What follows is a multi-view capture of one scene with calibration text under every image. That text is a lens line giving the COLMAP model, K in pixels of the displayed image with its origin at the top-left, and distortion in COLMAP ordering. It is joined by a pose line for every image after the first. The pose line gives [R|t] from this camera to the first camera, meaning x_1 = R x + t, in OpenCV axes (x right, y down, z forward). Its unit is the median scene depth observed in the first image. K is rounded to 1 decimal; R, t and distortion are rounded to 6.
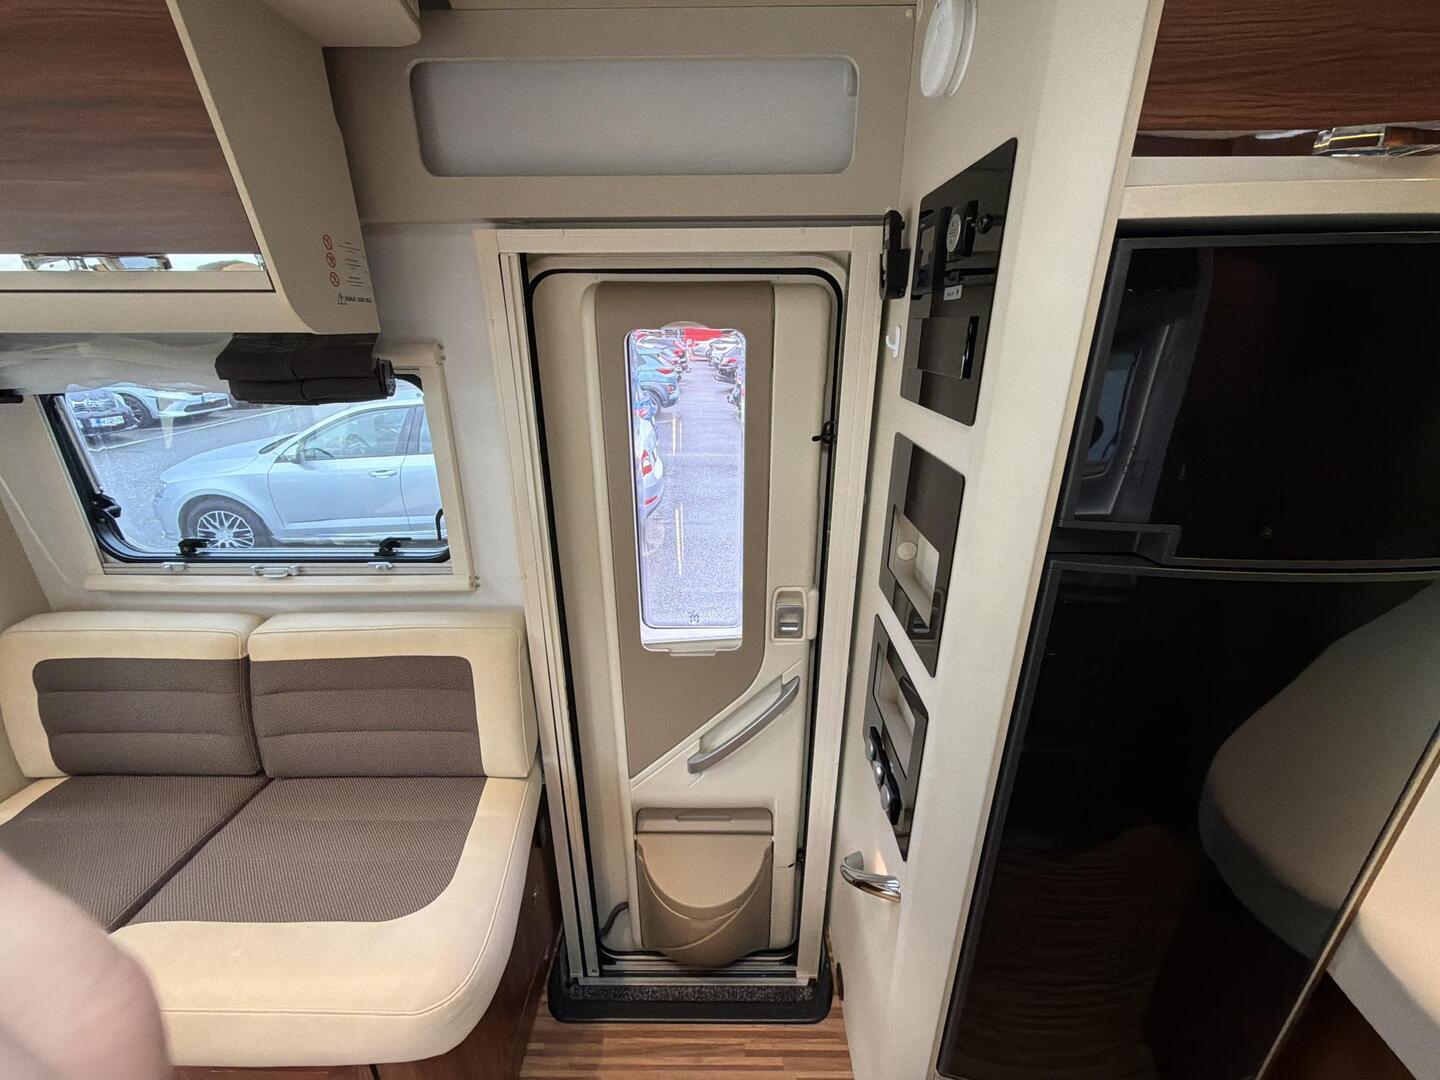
lens RADIAL K [[573.6, 0, 715.6], [0, 573.6, 537.5], [0, 0, 1]] dist [0.001858, 0.000409]
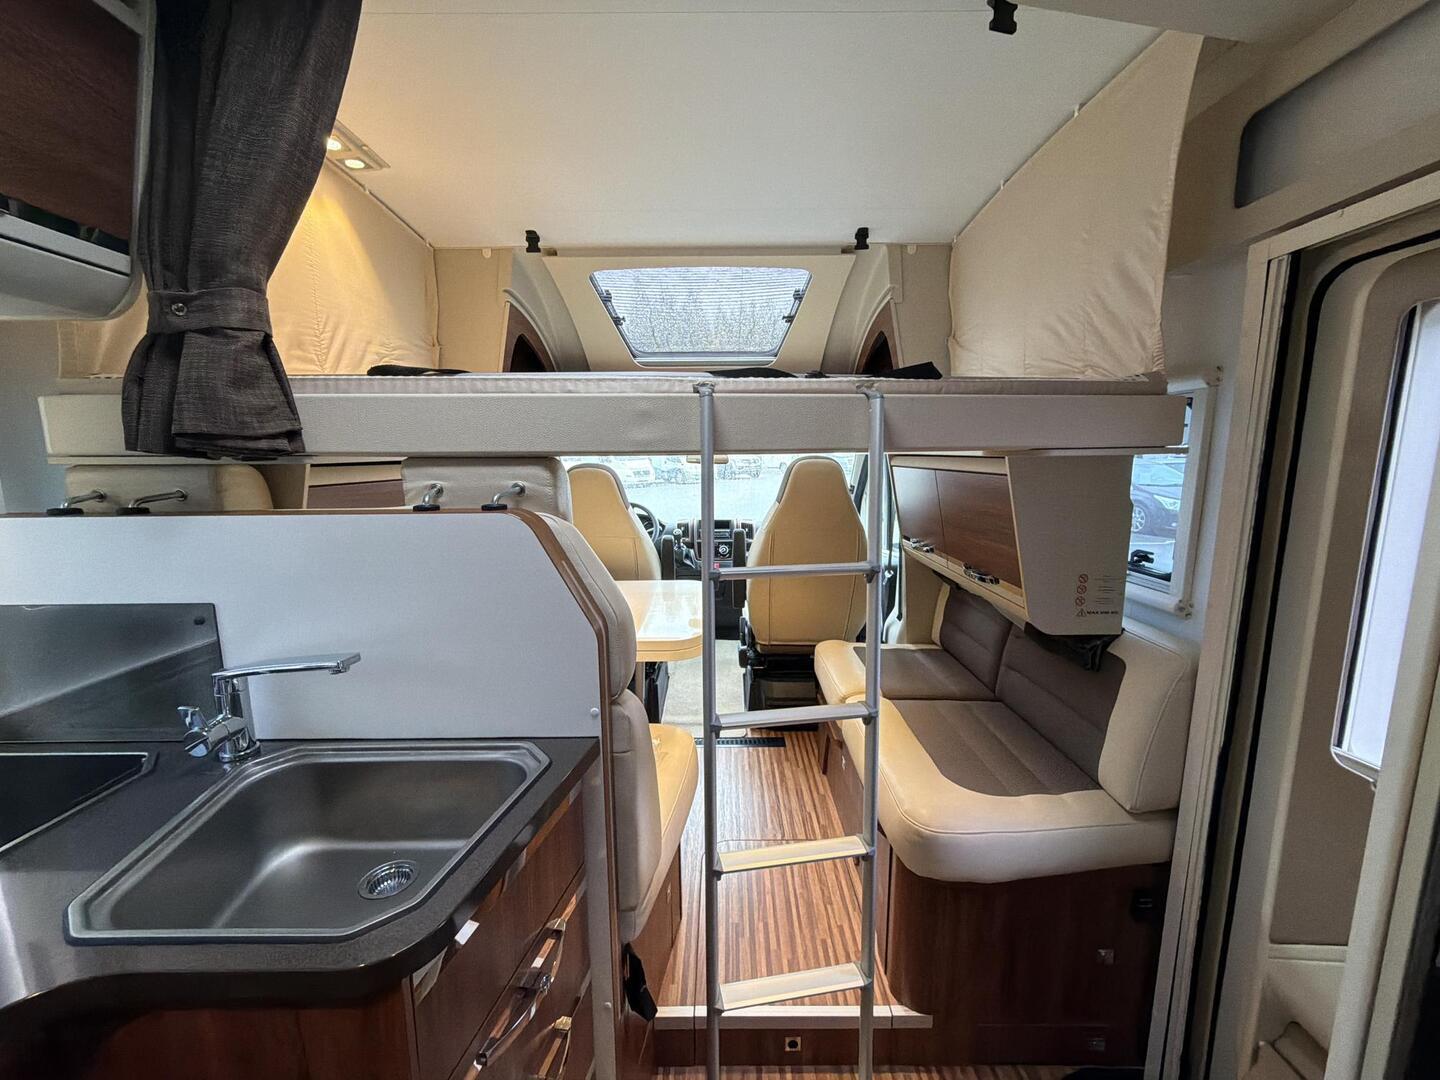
lens RADIAL K [[573.6, 0, 718.6], [0, 573.6, 540.6], [0, 0, 1]] dist [0.001858, 0.000409]
pose [[0.000612, 0.149412, -0.988775, 0.525471], [-0.349695, 0.926379, 0.139767, 0.113236], [0.936863, 0.345684, 0.052816, 0.177440]]
